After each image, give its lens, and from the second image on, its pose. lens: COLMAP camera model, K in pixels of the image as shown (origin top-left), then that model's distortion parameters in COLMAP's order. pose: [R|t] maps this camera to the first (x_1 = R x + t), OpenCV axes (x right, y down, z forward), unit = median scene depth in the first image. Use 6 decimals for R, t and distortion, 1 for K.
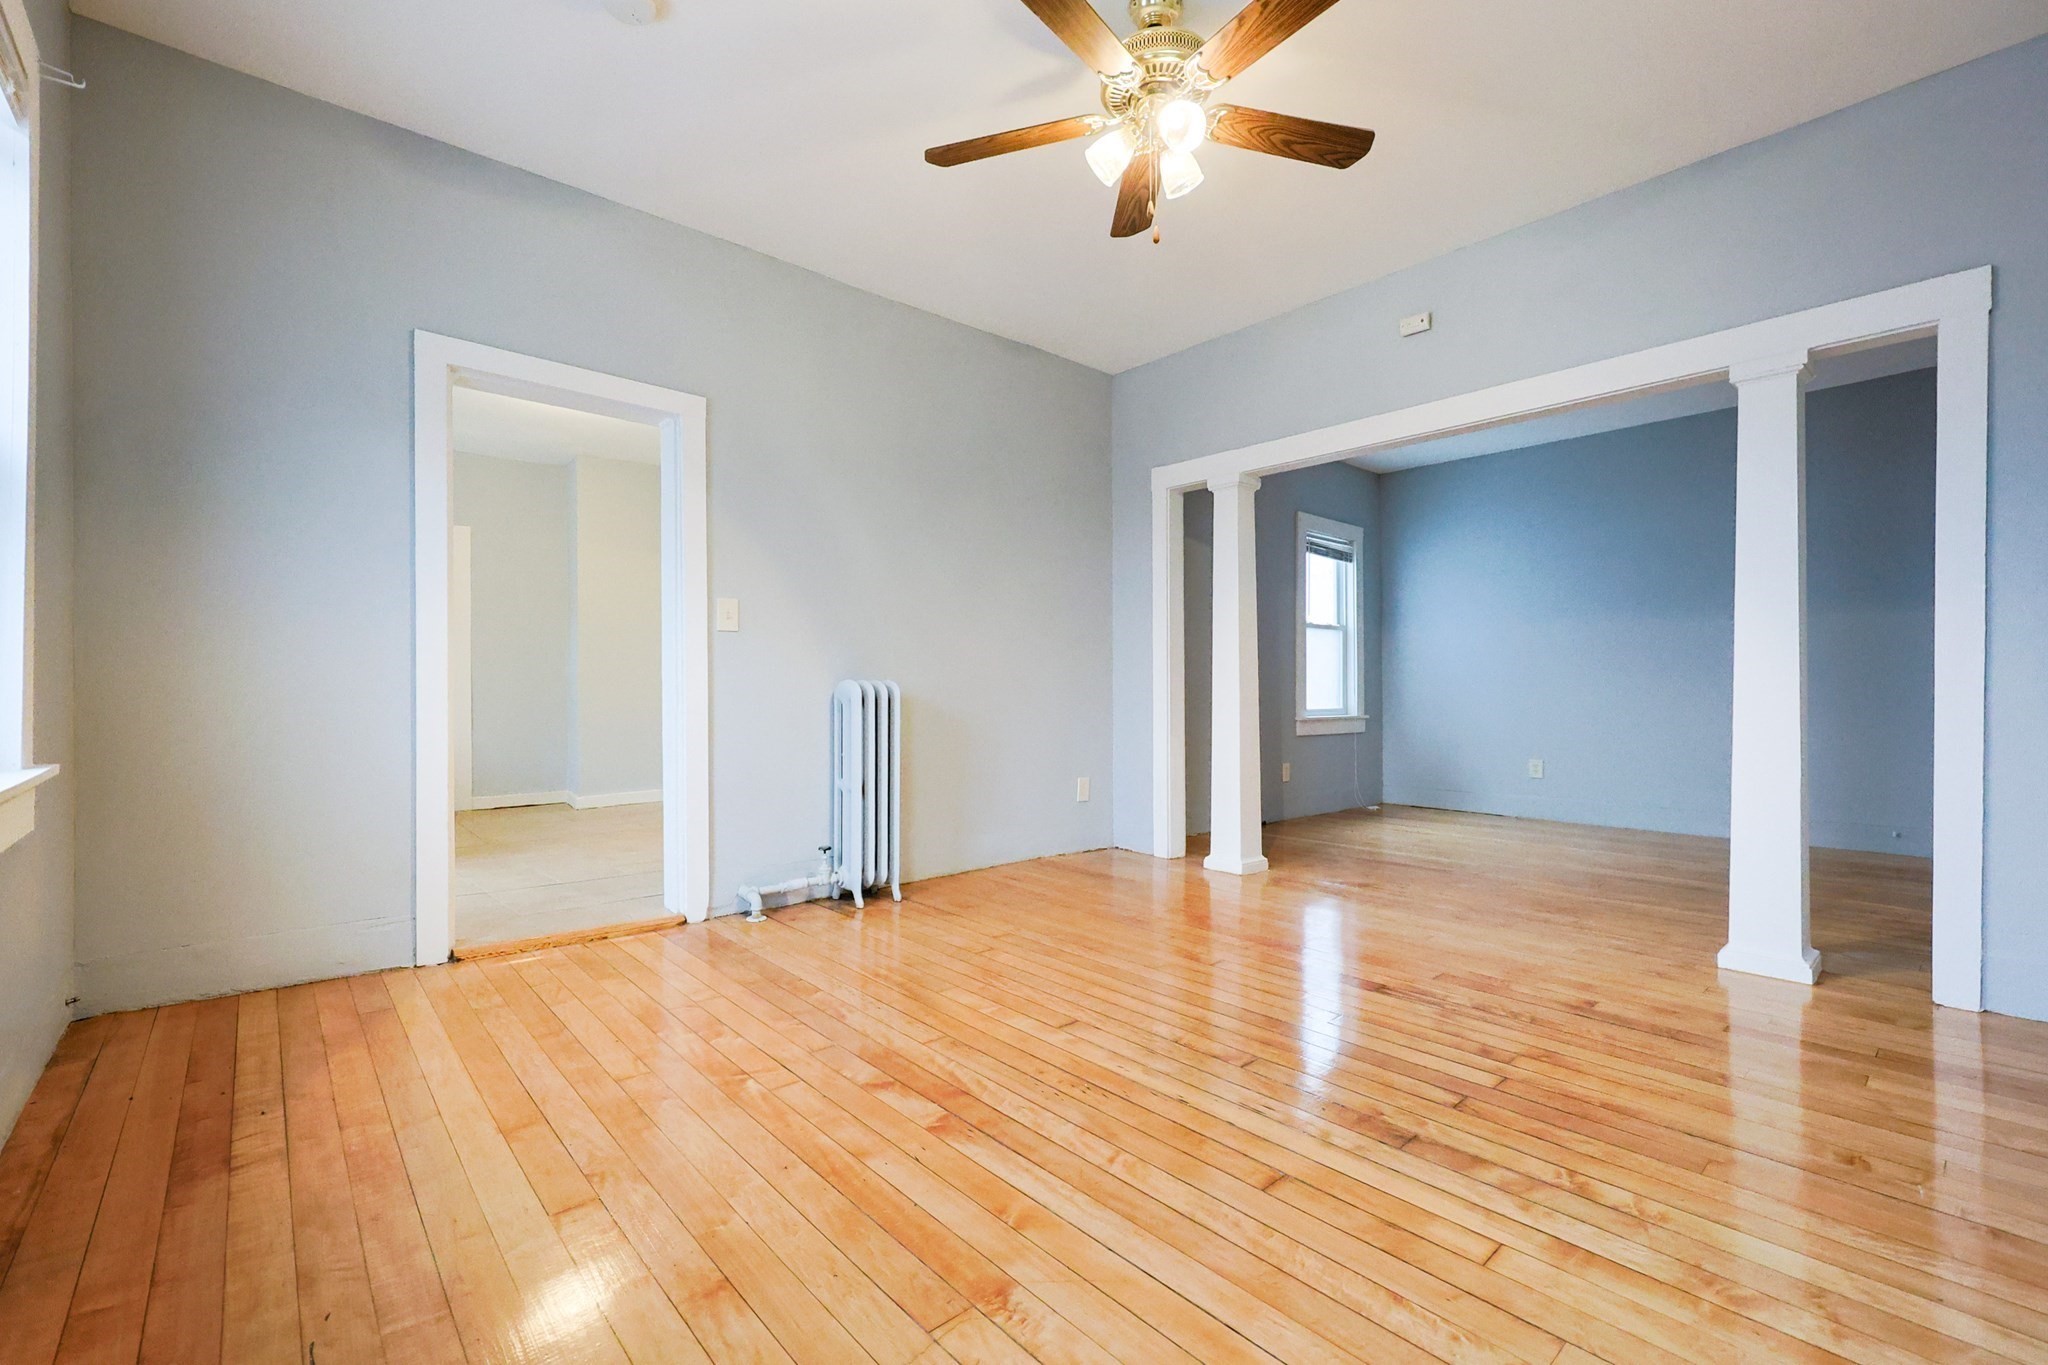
lens RADIAL K [[870.2, 0, 1019.2], [0, 870.2, 689.4], [0, 0, 1]] dist [-0.000772, -0.000123]
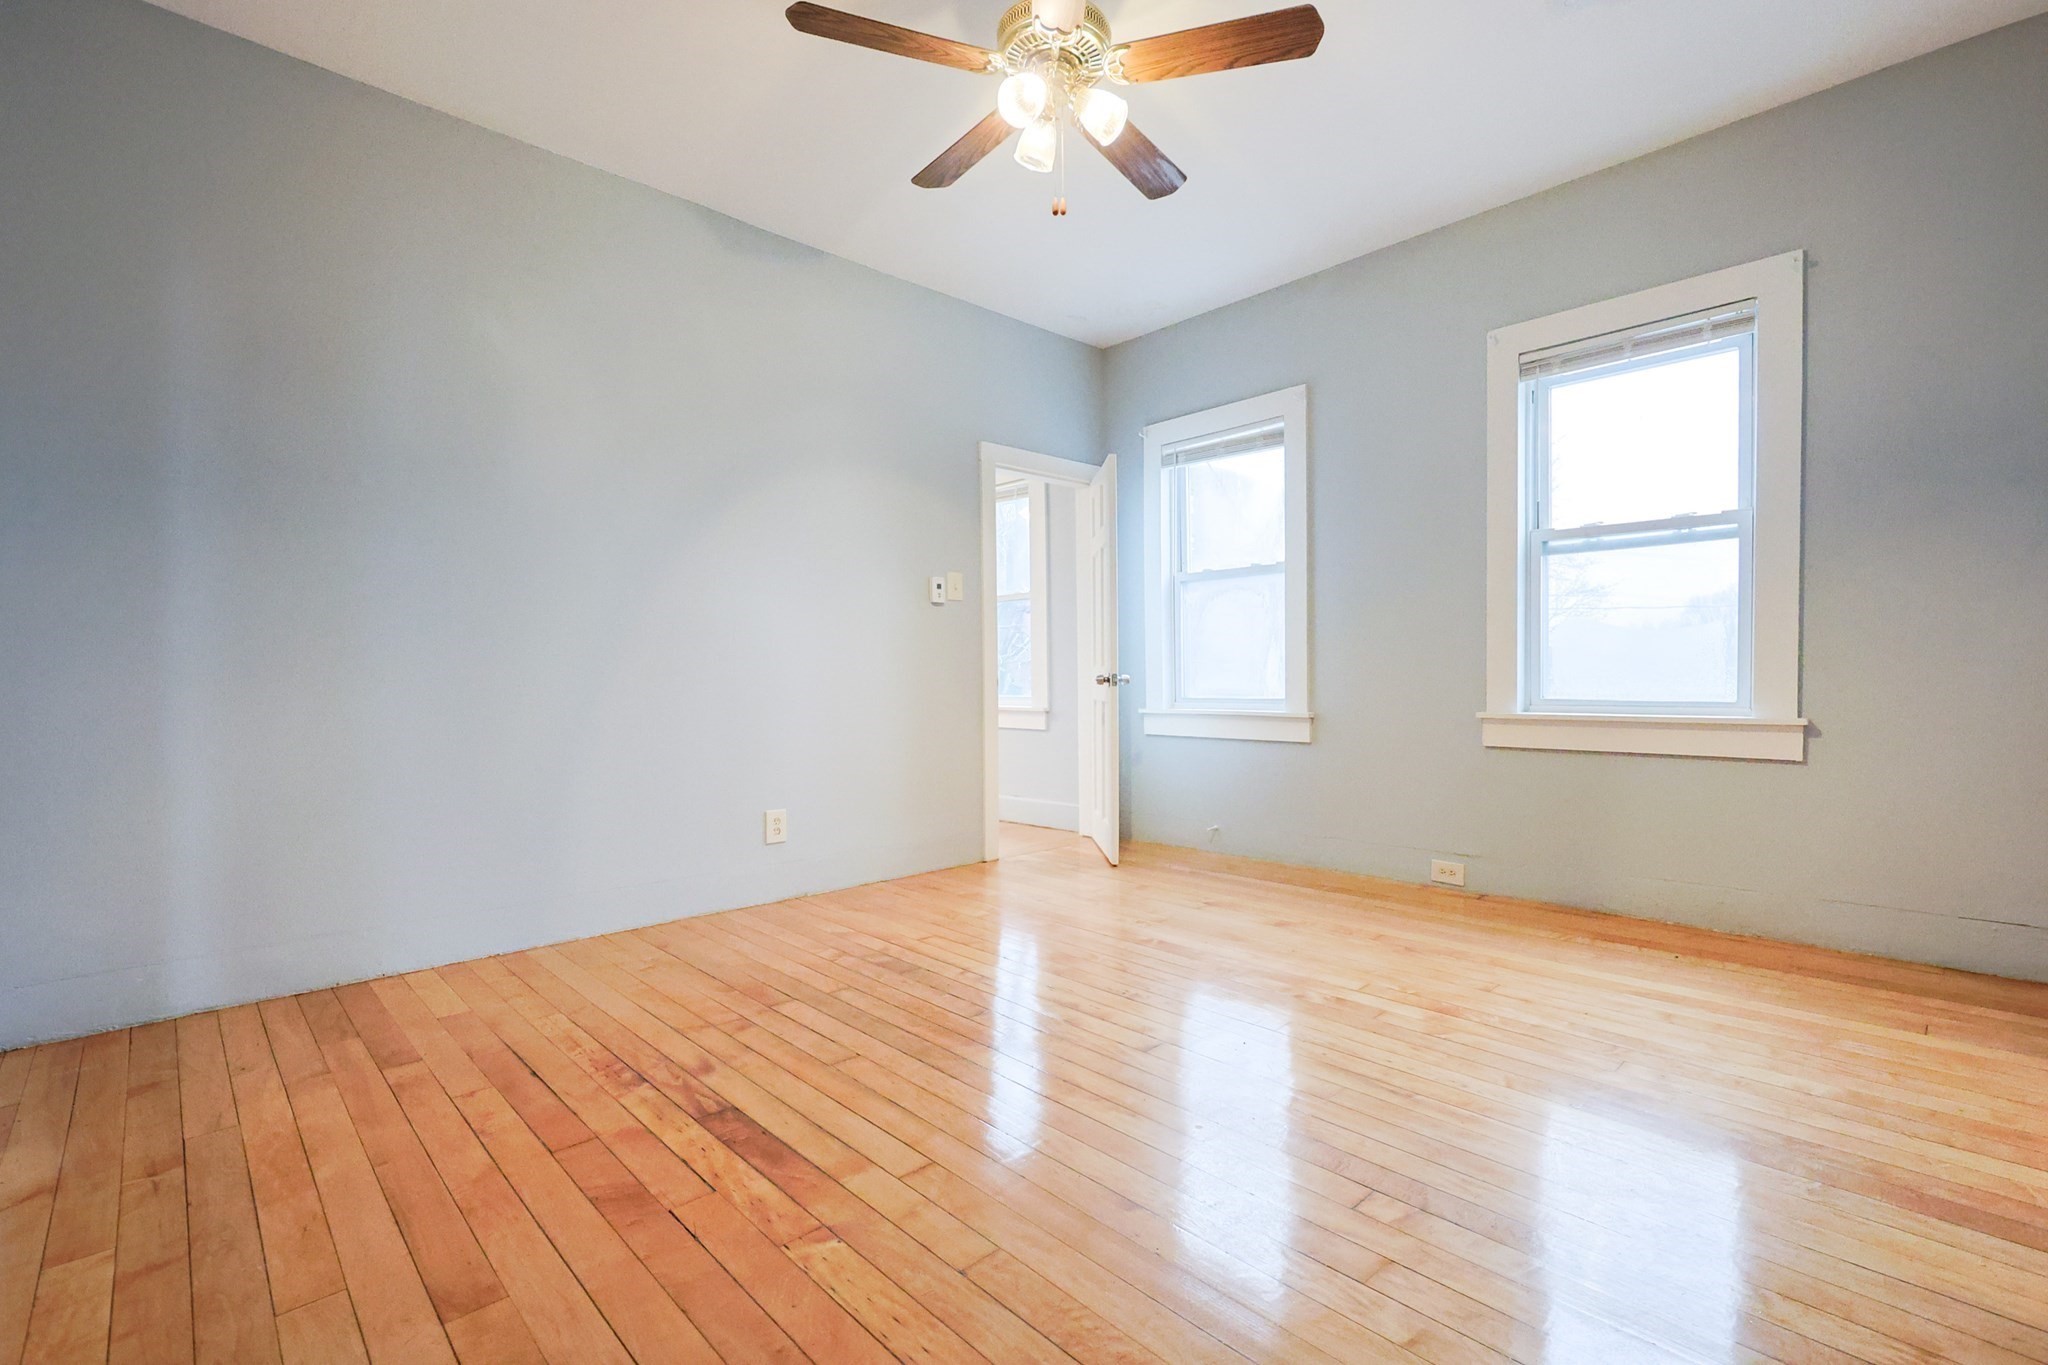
lens RADIAL K [[870.2, 0, 1019.2], [0, 870.2, 689.4], [0, 0, 1]] dist [-0.000772, -0.000123]
pose [[-0.999944, 0.004092, -0.009793, 0.231450], [0.003816, 0.999599, 0.028062, -0.012581], [0.009904, 0.028023, -0.999558, 2.156863]]
